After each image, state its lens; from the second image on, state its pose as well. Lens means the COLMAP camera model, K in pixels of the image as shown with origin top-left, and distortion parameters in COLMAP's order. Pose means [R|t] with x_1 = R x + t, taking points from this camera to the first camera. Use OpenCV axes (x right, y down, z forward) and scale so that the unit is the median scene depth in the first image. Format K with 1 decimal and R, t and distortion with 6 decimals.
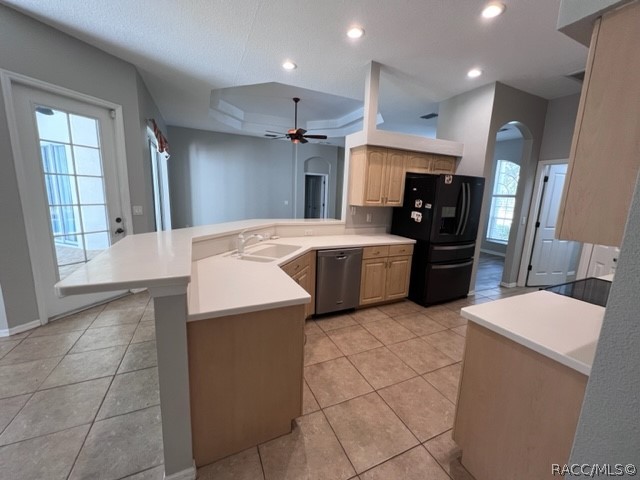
lens RADIAL K [[255.9, 0, 319.5], [0, 255.9, 239.0], [0, 0, 1]] dist [-0.001592, 0.000942]
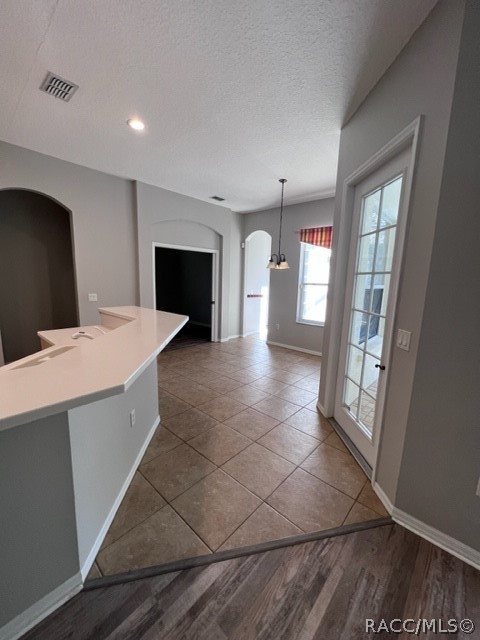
lens RADIAL K [[255.9, 0, 238.5], [0, 255.9, 320.0], [0, 0, 1]] dist [-0.001592, 0.000942]
pose [[-0.922286, 0.001546, -0.386505, -0.273495], [-0.125054, 0.945011, 0.302184, -0.251147], [0.365719, 0.327034, -0.871377, 1.315887]]
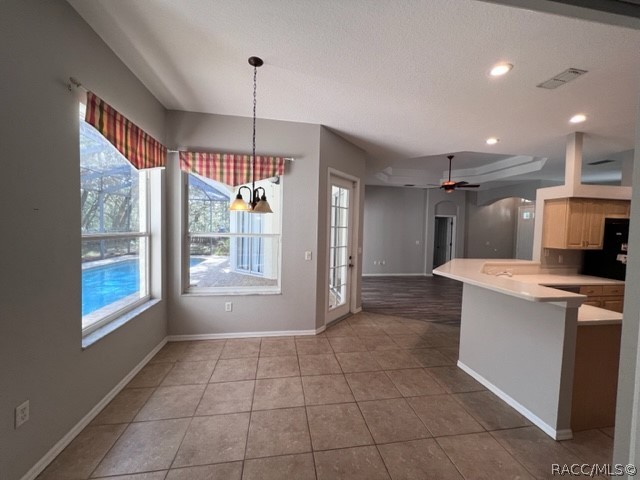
lens RADIAL K [[255.9, 0, 319.5], [0, 255.9, 238.8], [0, 0, 1]] dist [-0.001592, 0.000942]
pose [[0.964316, -0.001912, -0.264749, -0.575368], [-0.036072, 0.989700, -0.138536, 0.021612], [0.262287, 0.143143, 0.954314, -0.366865]]
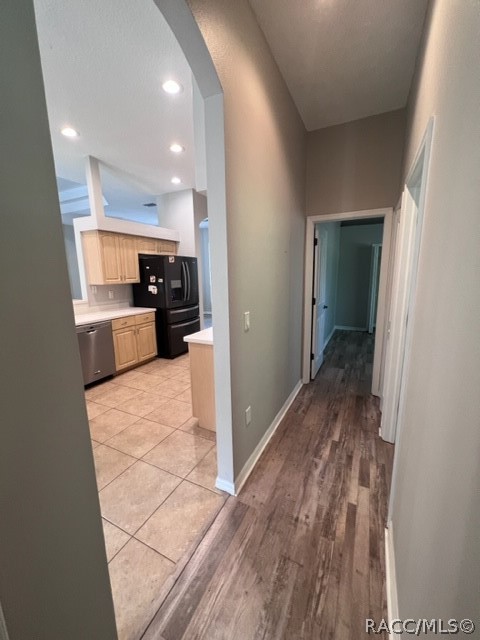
lens RADIAL K [[255.9, 0, 241.2], [0, 255.9, 319.5], [0, 0, 1]] dist [-0.001592, 0.000942]
pose [[0.776389, -0.159024, 0.609862, -0.068452], [0.151620, 0.986353, 0.064175, 0.041024], [-0.611745, 0.042643, 0.789905, -0.238609]]
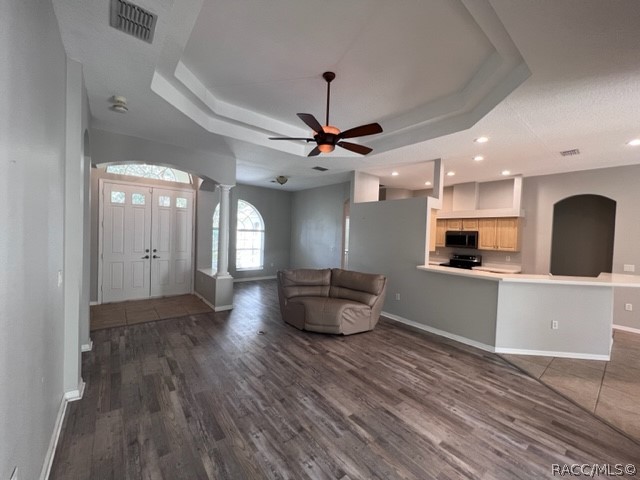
lens RADIAL K [[255.9, 0, 319.4], [0, 255.9, 239.4], [0, 0, 1]] dist [-0.001592, 0.000942]
pose [[-0.243103, -0.069776, 0.967487, -1.019970], [0.126895, 0.986550, 0.103036, -0.413894], [-0.961664, 0.147818, -0.230980, 1.907468]]
